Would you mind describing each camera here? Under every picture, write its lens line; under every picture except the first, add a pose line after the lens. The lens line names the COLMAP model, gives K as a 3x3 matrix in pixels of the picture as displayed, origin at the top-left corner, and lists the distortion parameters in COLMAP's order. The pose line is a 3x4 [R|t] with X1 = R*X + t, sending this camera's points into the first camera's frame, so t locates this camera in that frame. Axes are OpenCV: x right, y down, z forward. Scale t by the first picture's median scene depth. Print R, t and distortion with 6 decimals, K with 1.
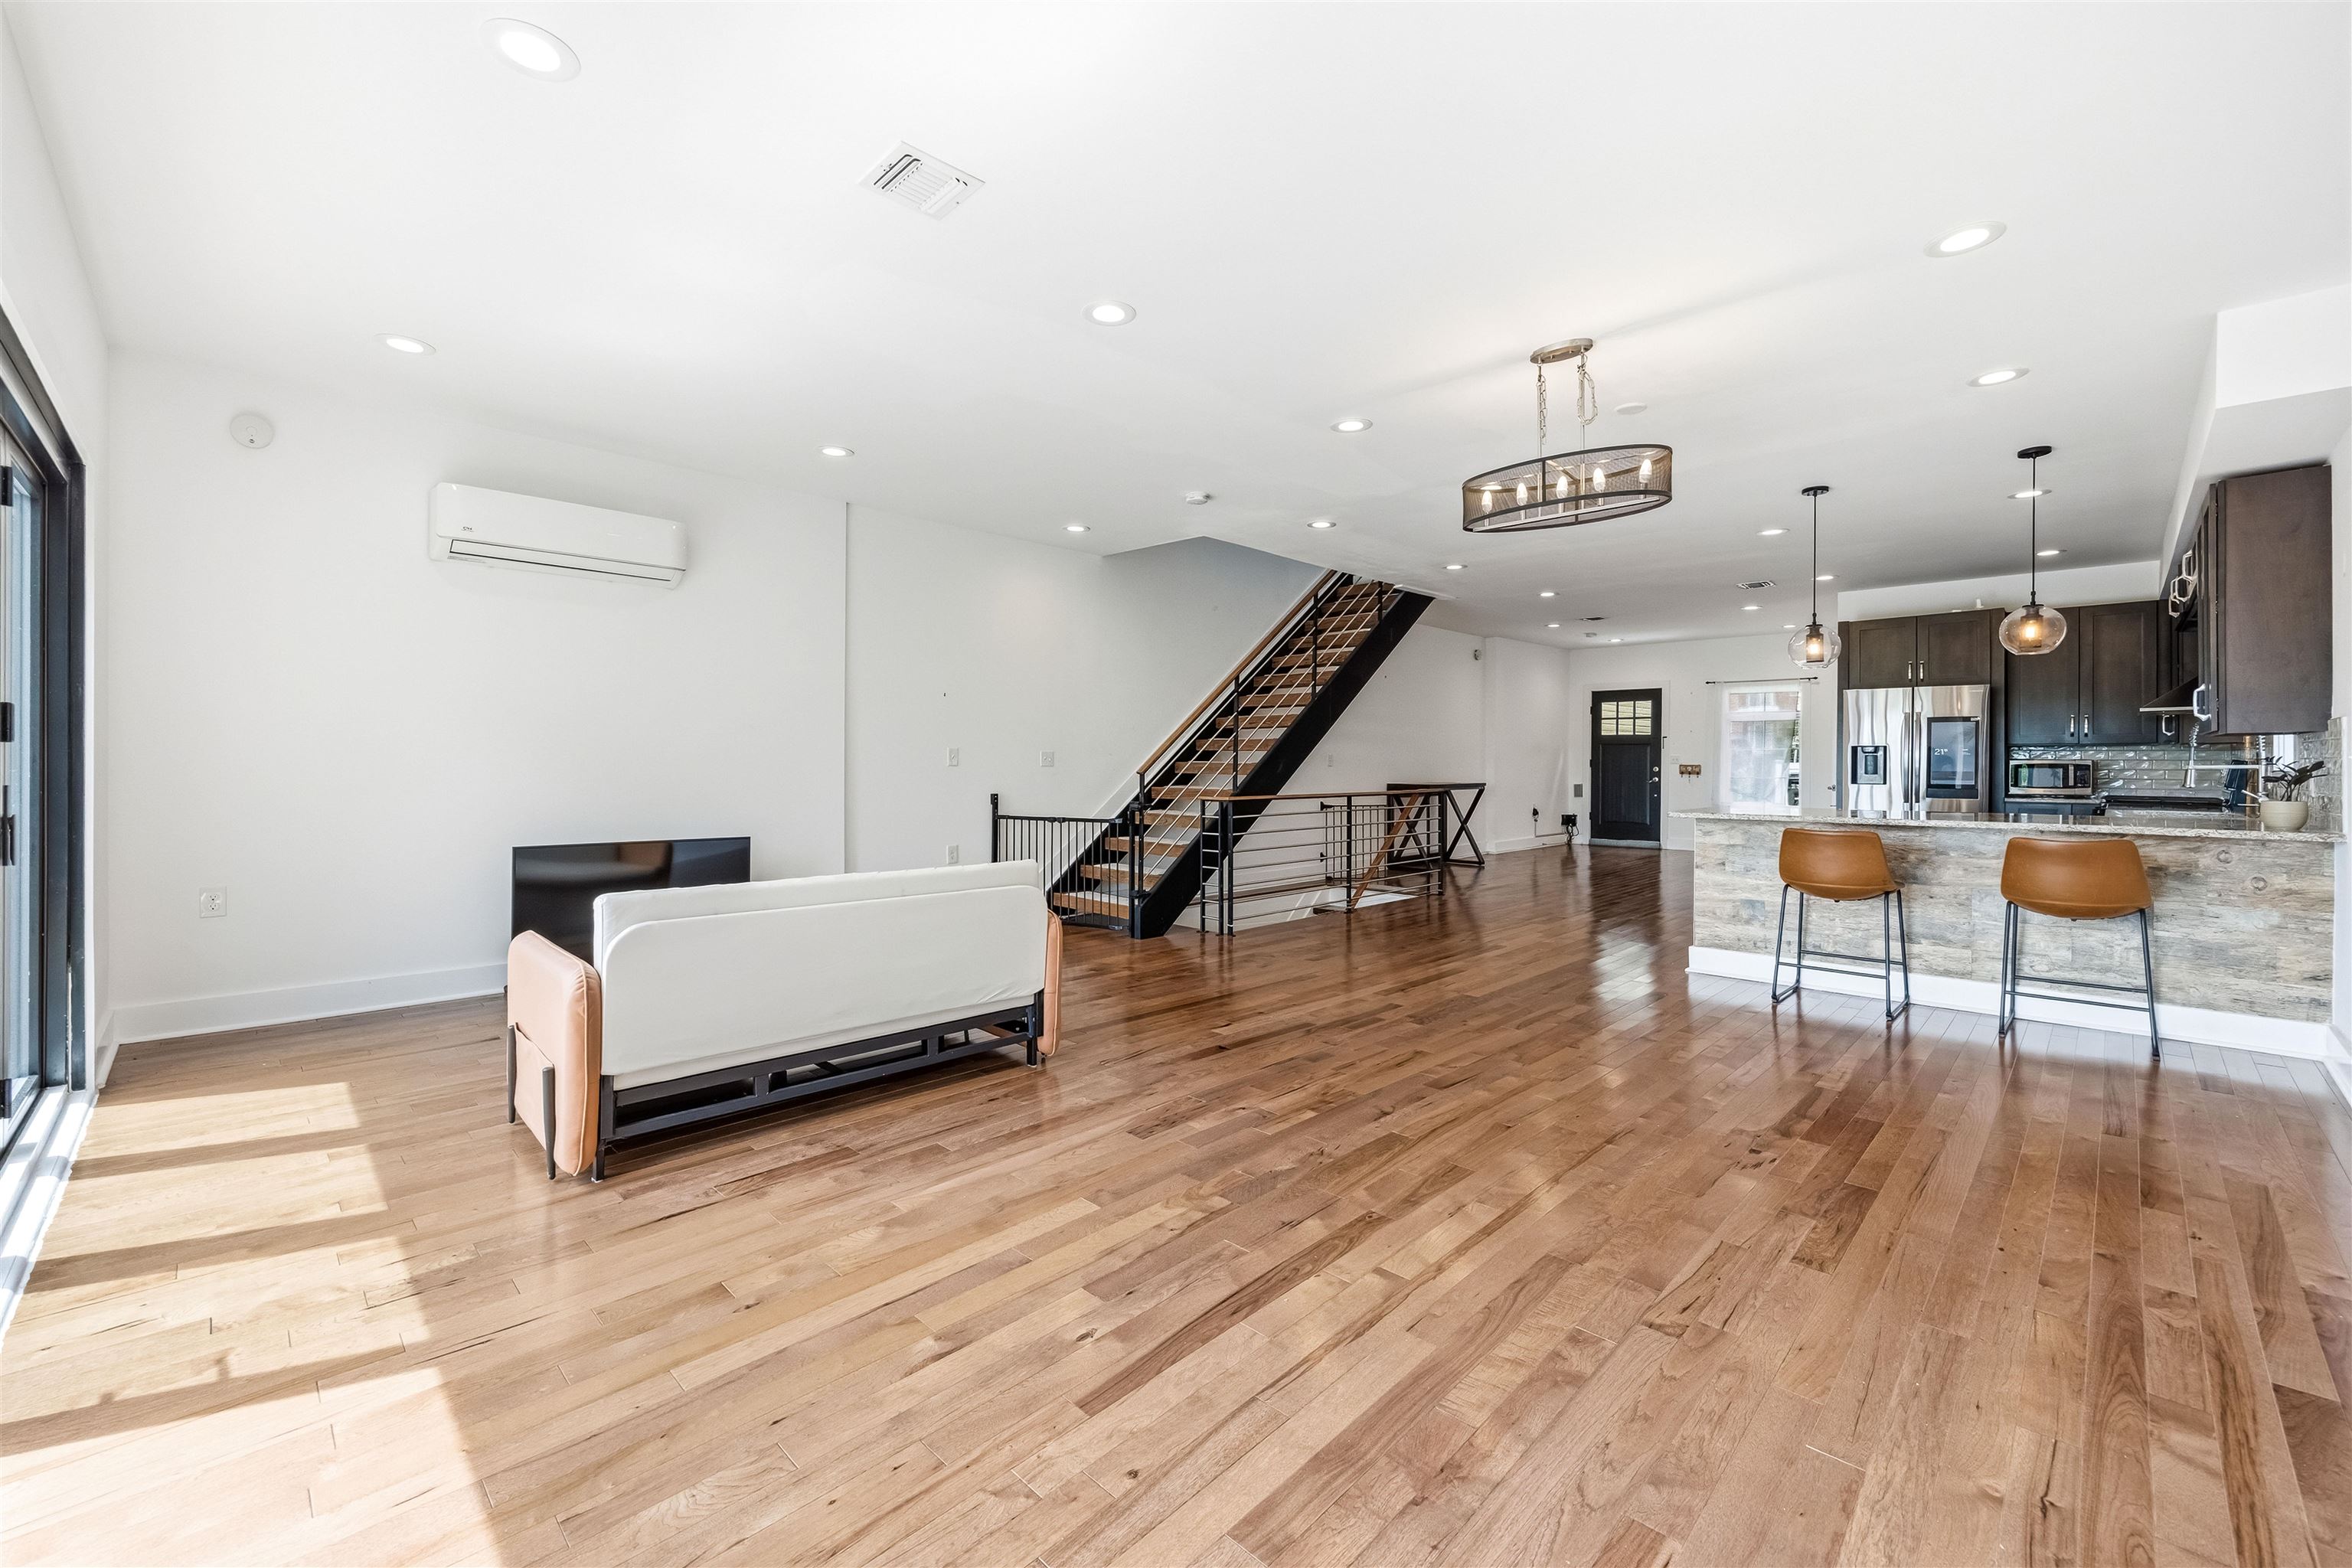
lens RADIAL K [[951.7, 0, 1163.3], [0, 951.7, 771.9], [0, 0, 1]] dist [0.002279, 0.000465]
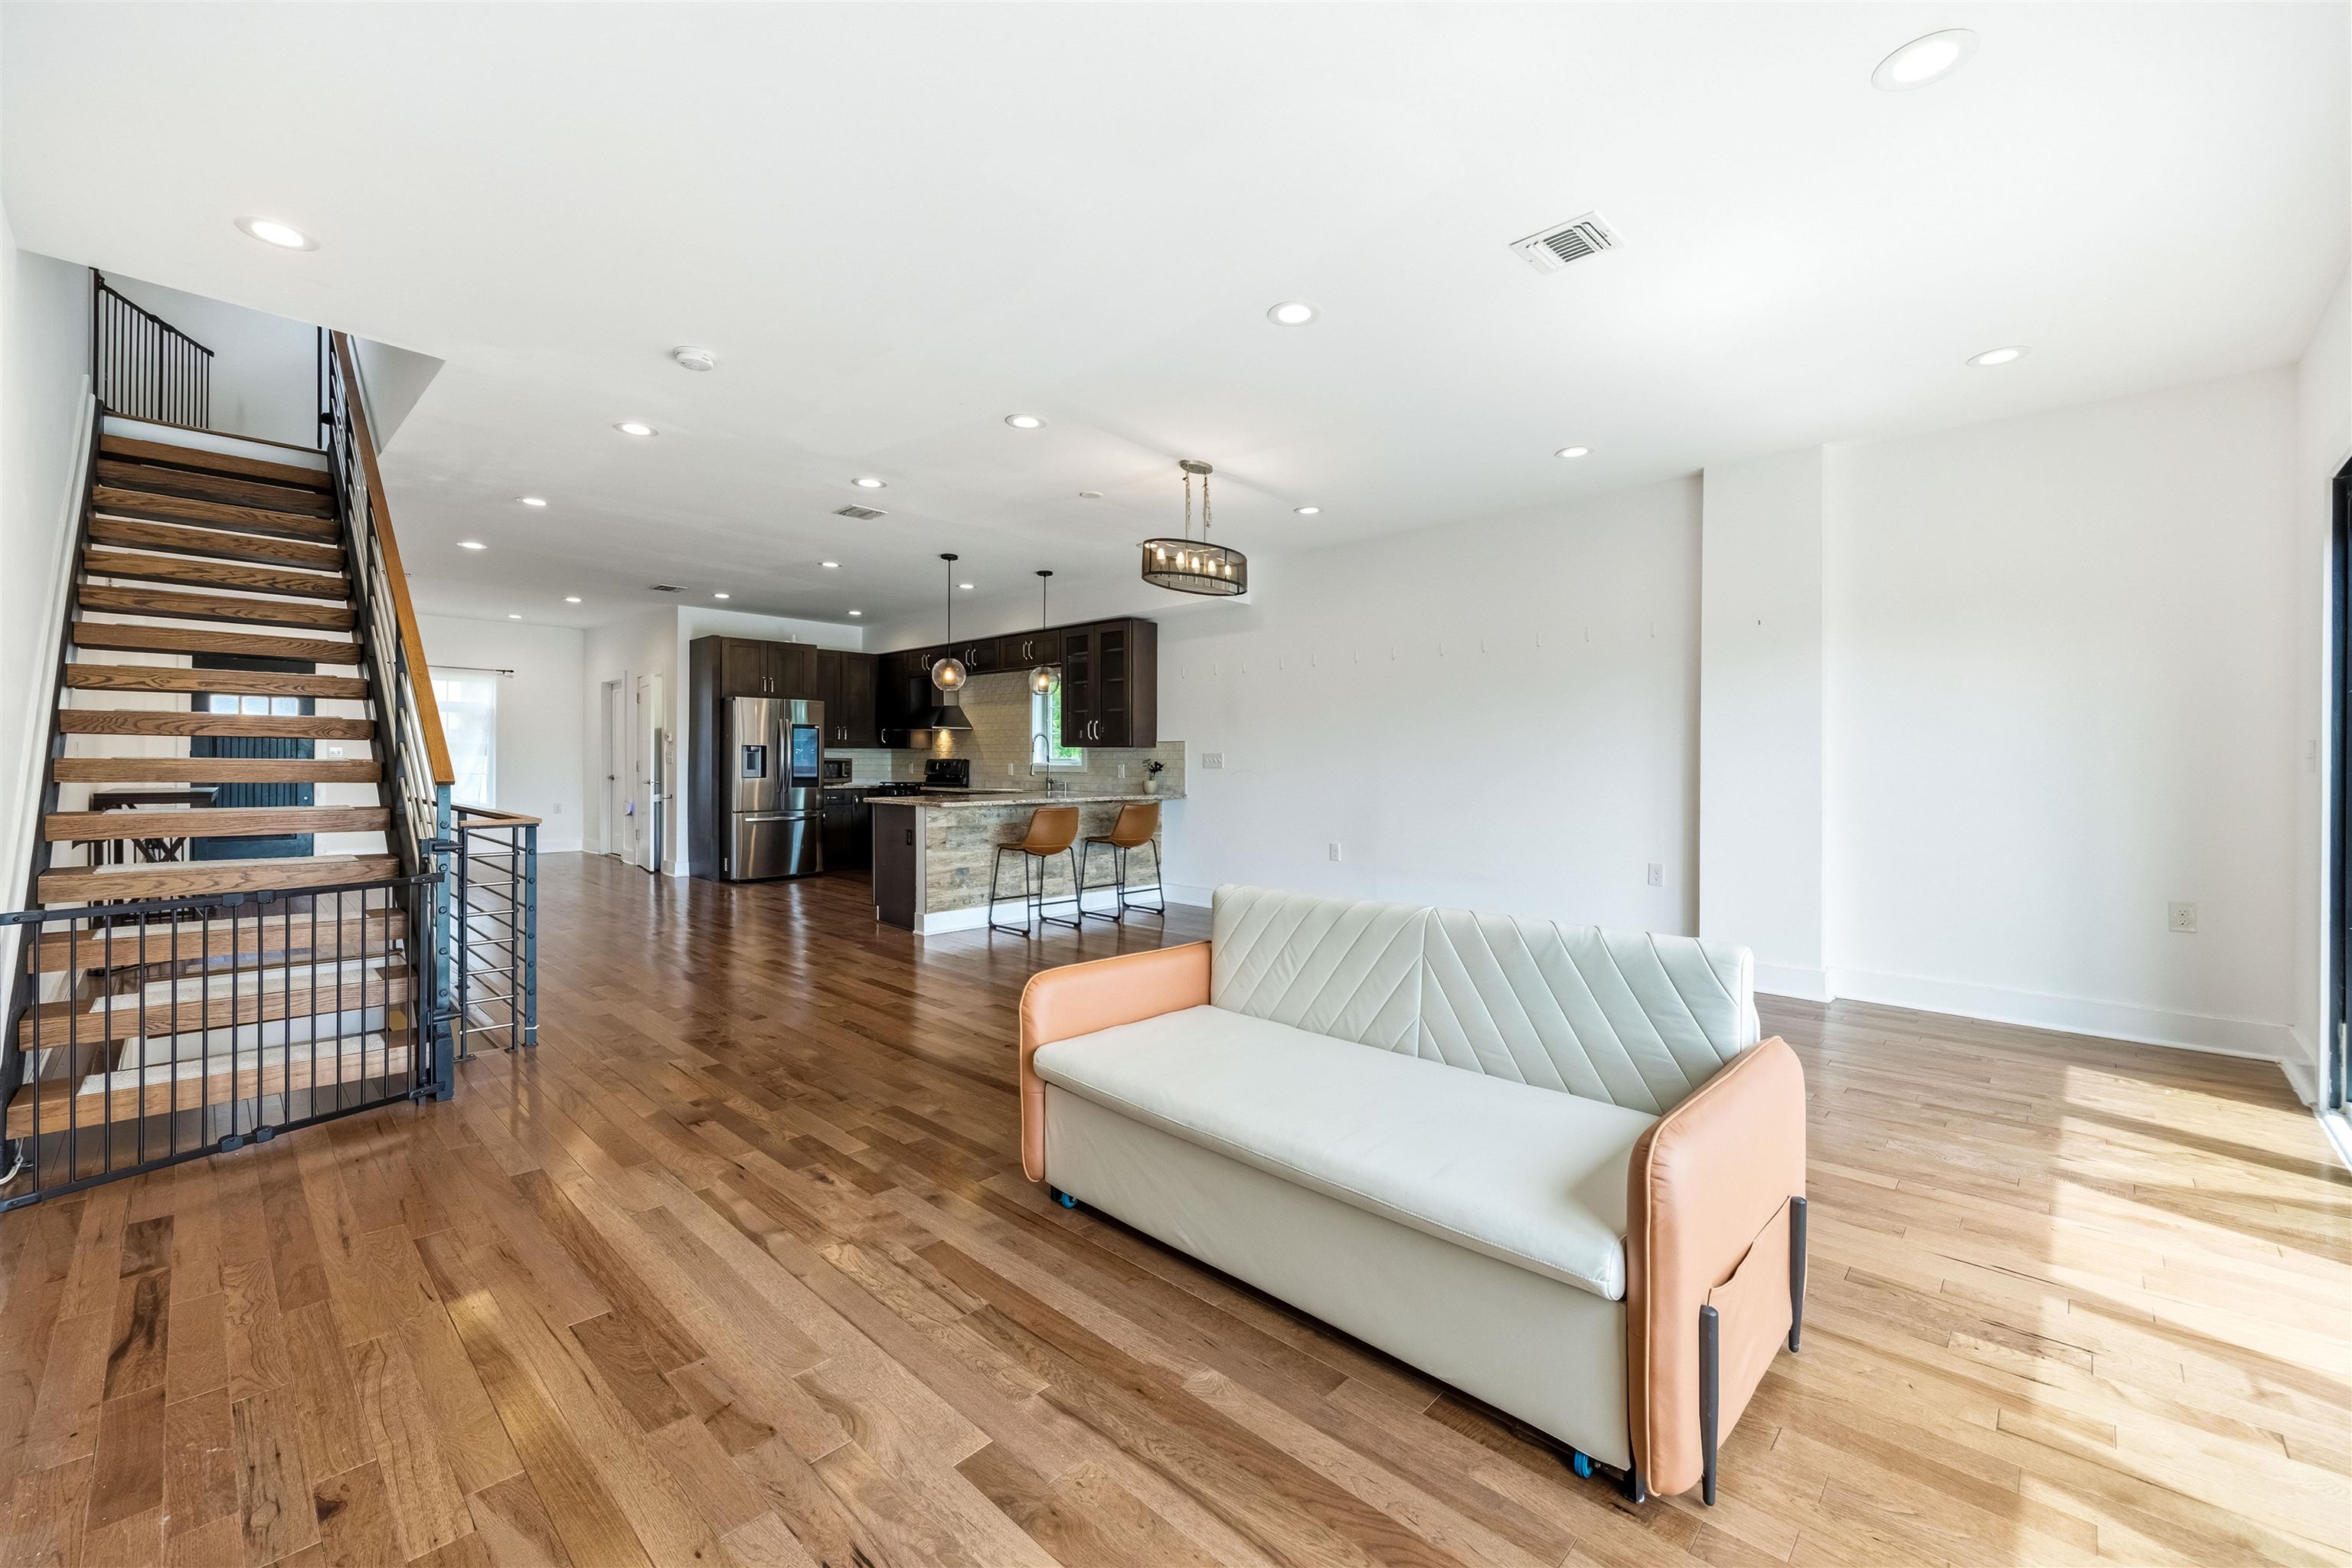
lens RADIAL K [[951.7, 0, 1163.3], [0, 951.7, 771.9], [0, 0, 1]] dist [0.002279, 0.000465]
pose [[-0.019998, -0.011764, 0.999731, -0.844566], [-0.000869, 0.999931, 0.011749, -0.014517], [-0.999800, -0.000634, -0.020007, 0.933735]]
